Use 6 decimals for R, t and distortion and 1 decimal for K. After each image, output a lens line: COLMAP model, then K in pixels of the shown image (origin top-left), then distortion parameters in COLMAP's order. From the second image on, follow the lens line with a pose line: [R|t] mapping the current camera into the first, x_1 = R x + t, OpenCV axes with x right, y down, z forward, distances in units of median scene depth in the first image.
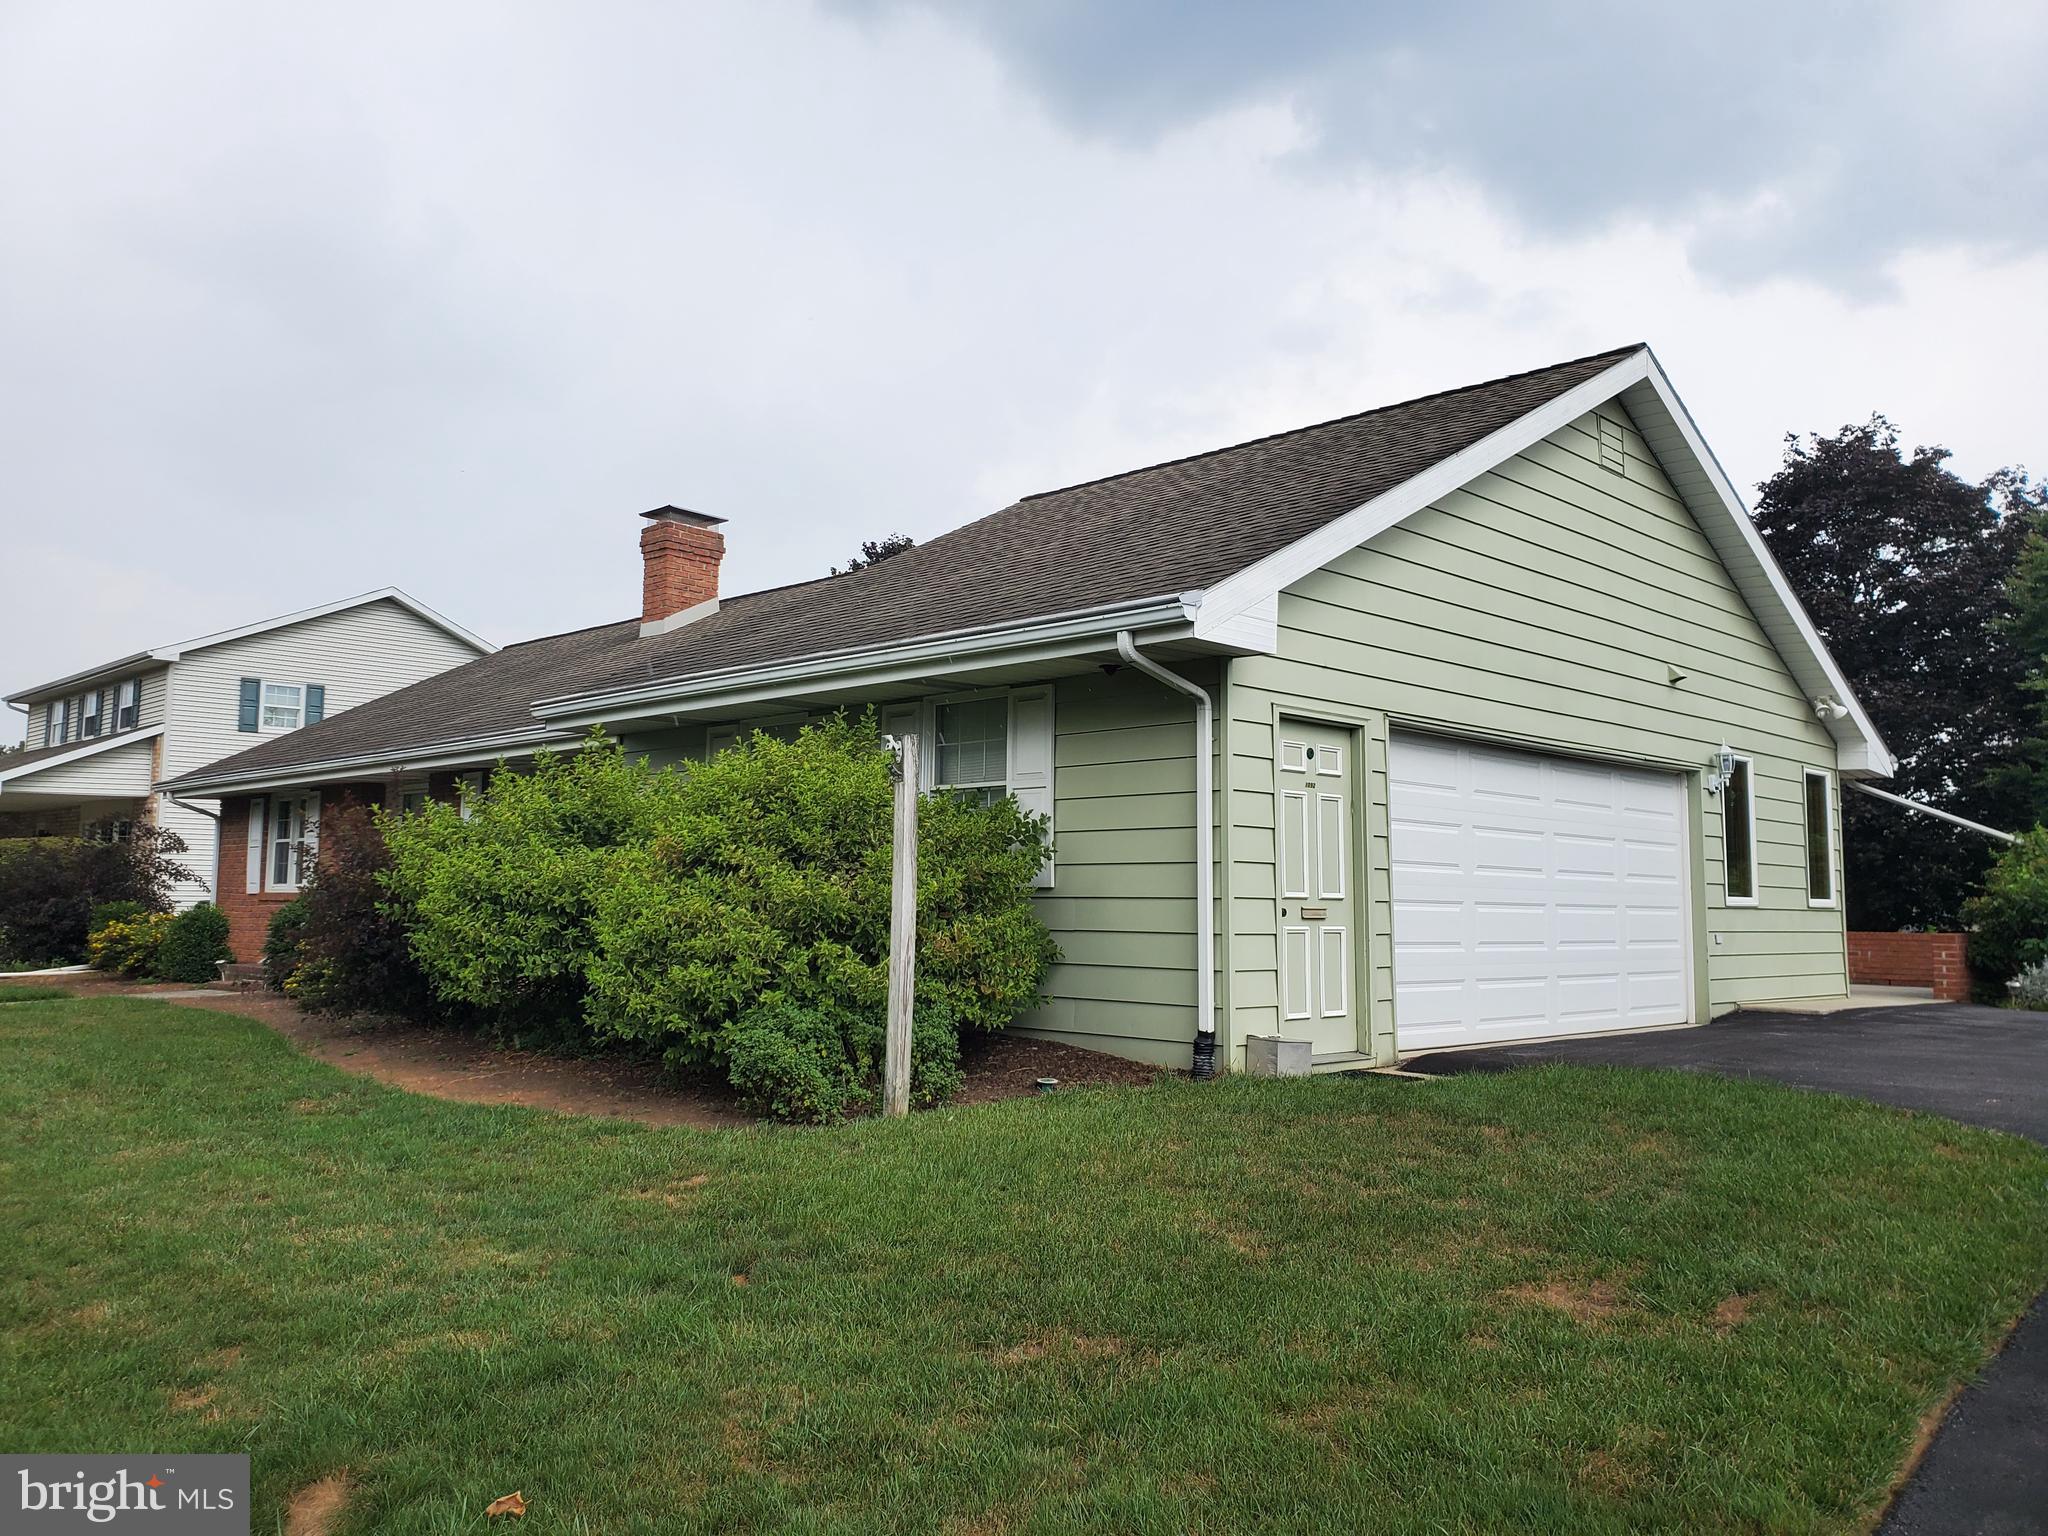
lens RADIAL K [[1578.8, 0, 1009.2], [0, 1578.8, 752.2], [0, 0, 1]] dist [0.030269, -0.020954]
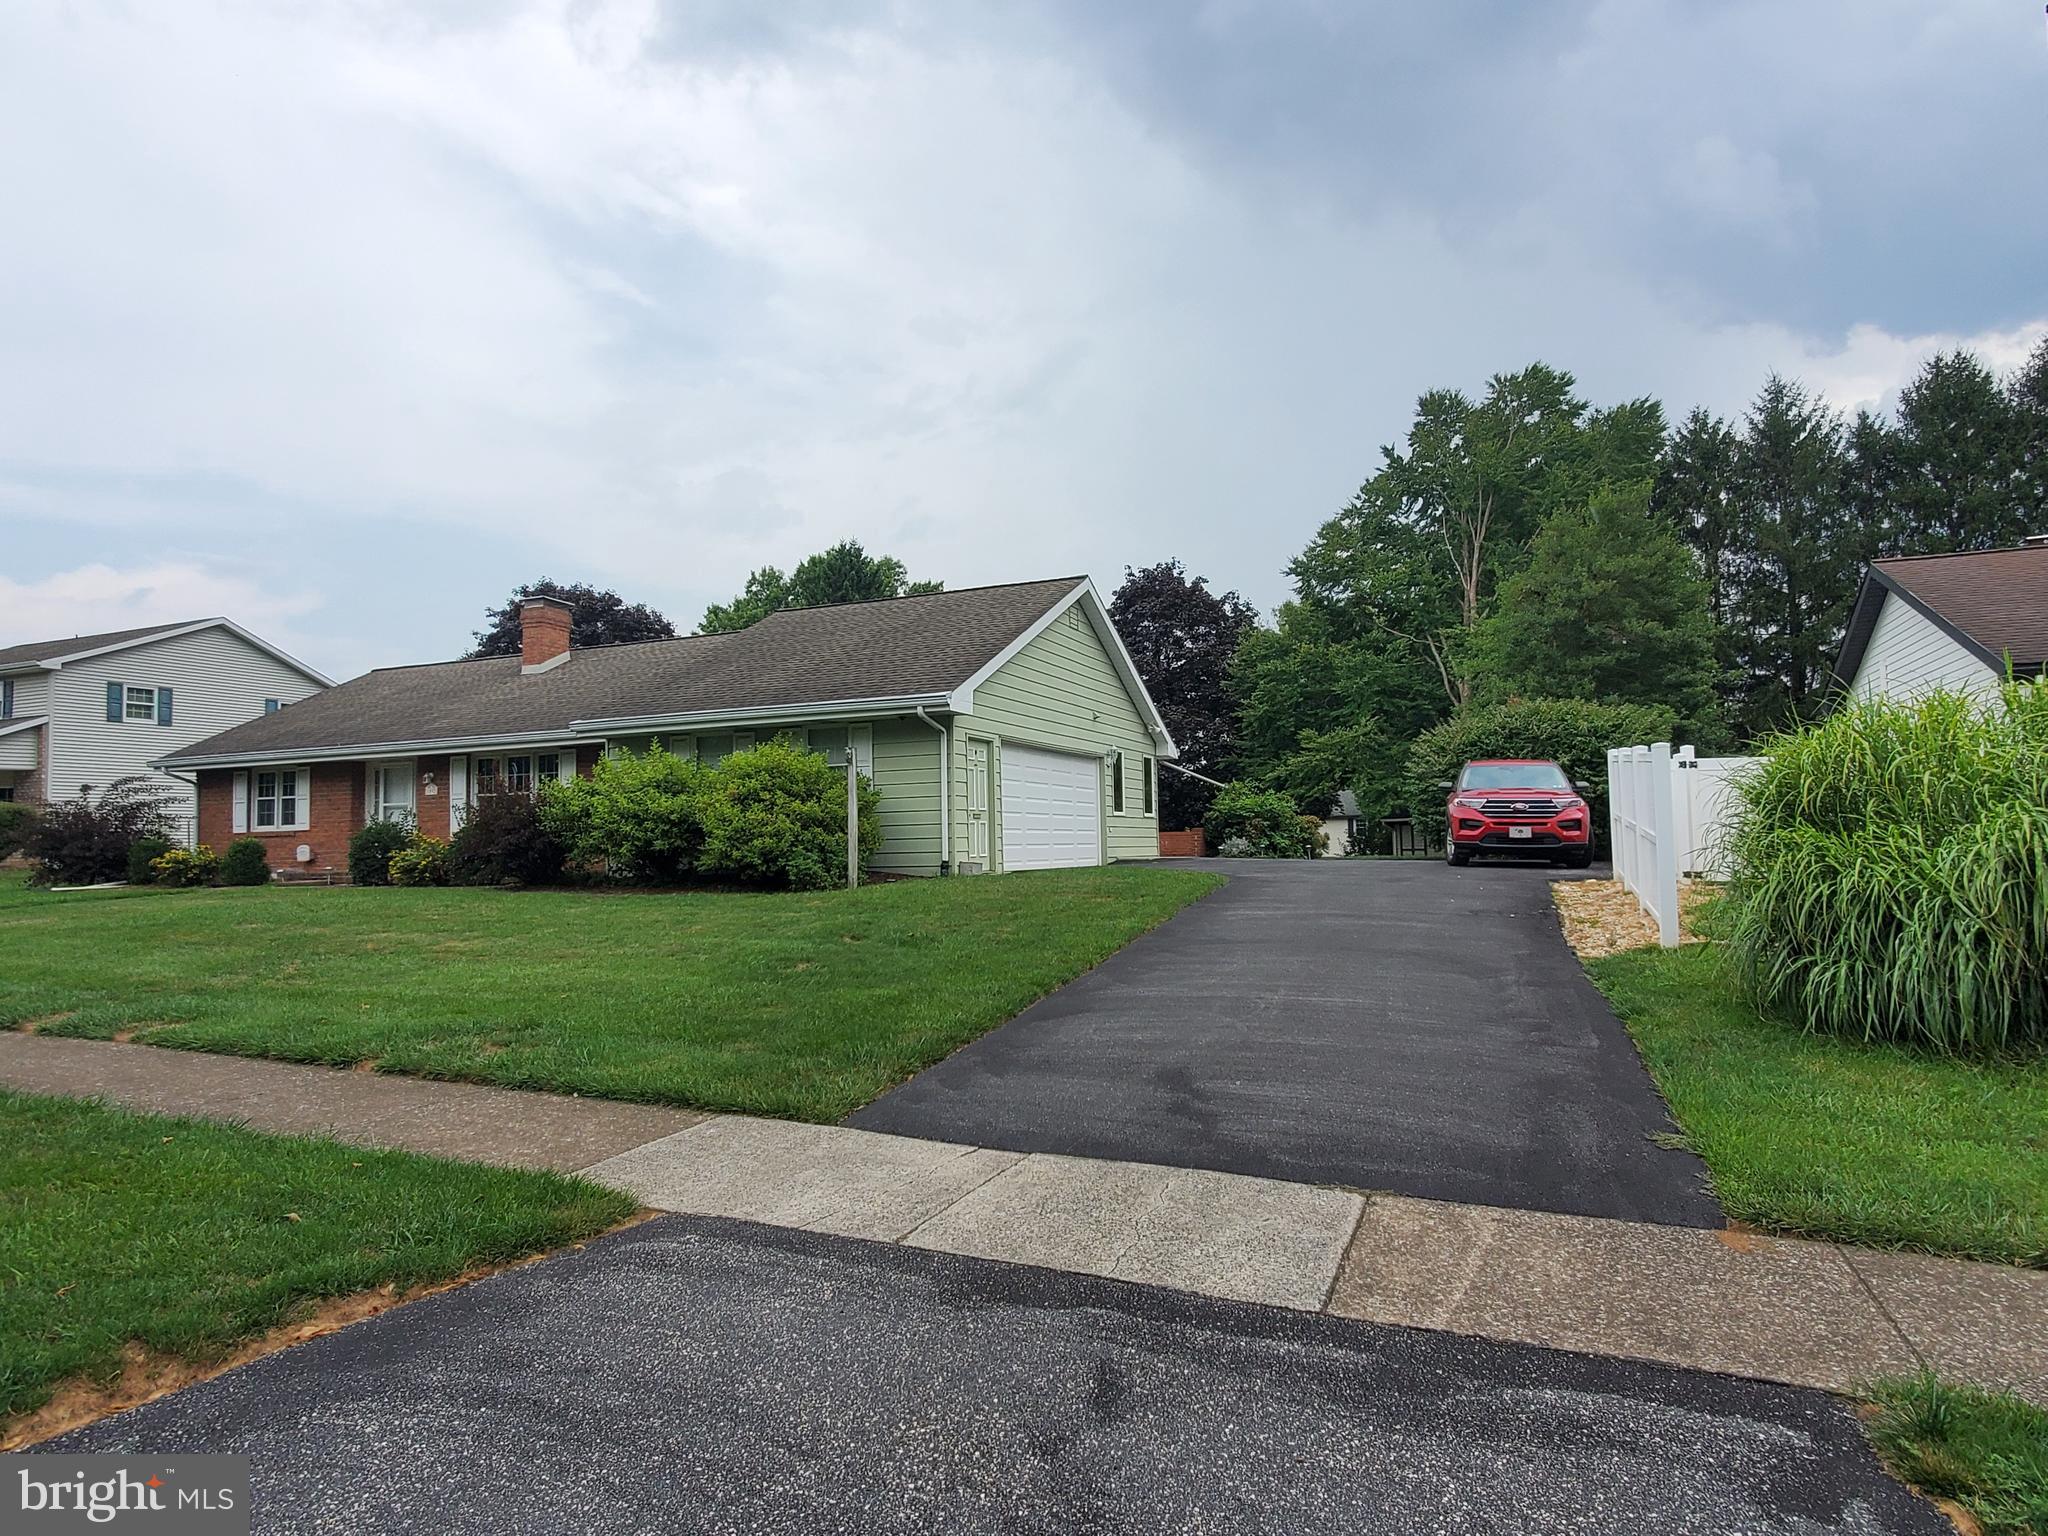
lens RADIAL K [[1191.1, 0, 1018.5], [0, 1191.1, 807.6], [0, 0, 1]] dist [-0.005178, 0.000299]
pose [[0.929848, -0.015338, 0.367625, -0.256243], [-0.007880, 0.998071, 0.061573, -0.016619], [-0.367860, -0.060151, 0.927934, -0.453014]]
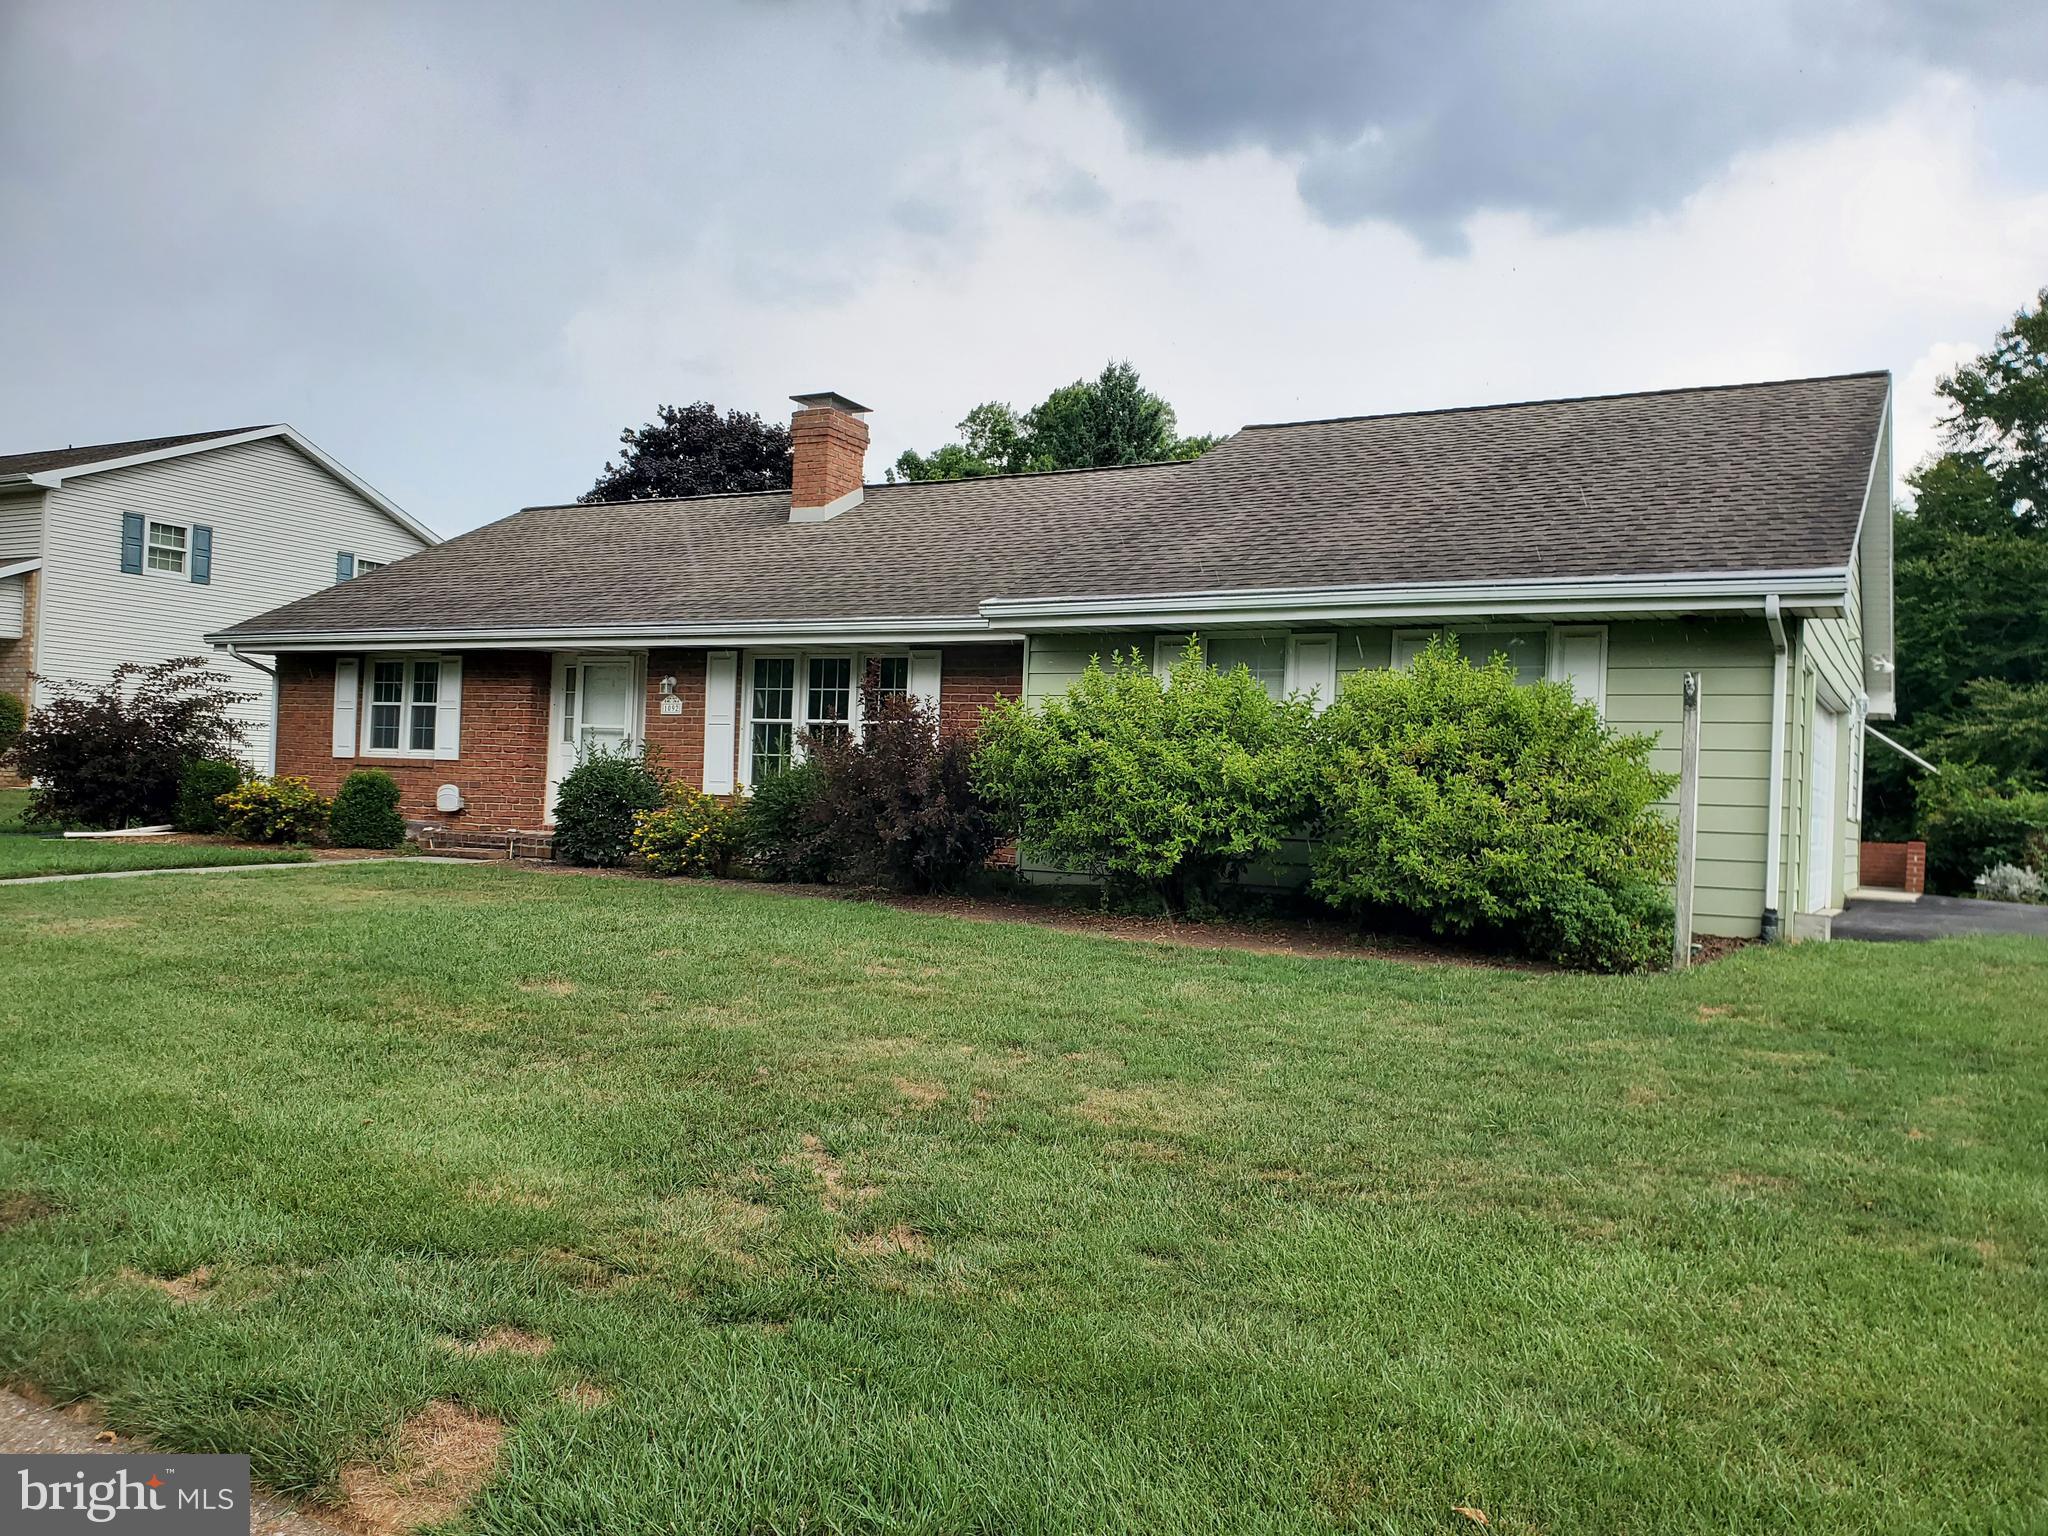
lens RADIAL K [[1578.8, 0, 1030.1], [0, 1578.8, 825.8], [0, 0, 1]] dist [0.030269, -0.020954]
pose [[0.962967, 0.027291, 0.268235, -0.432705], [-0.058569, 0.992281, 0.109303, 0.001451], [-0.263182, -0.120966, 0.957133, -0.041466]]
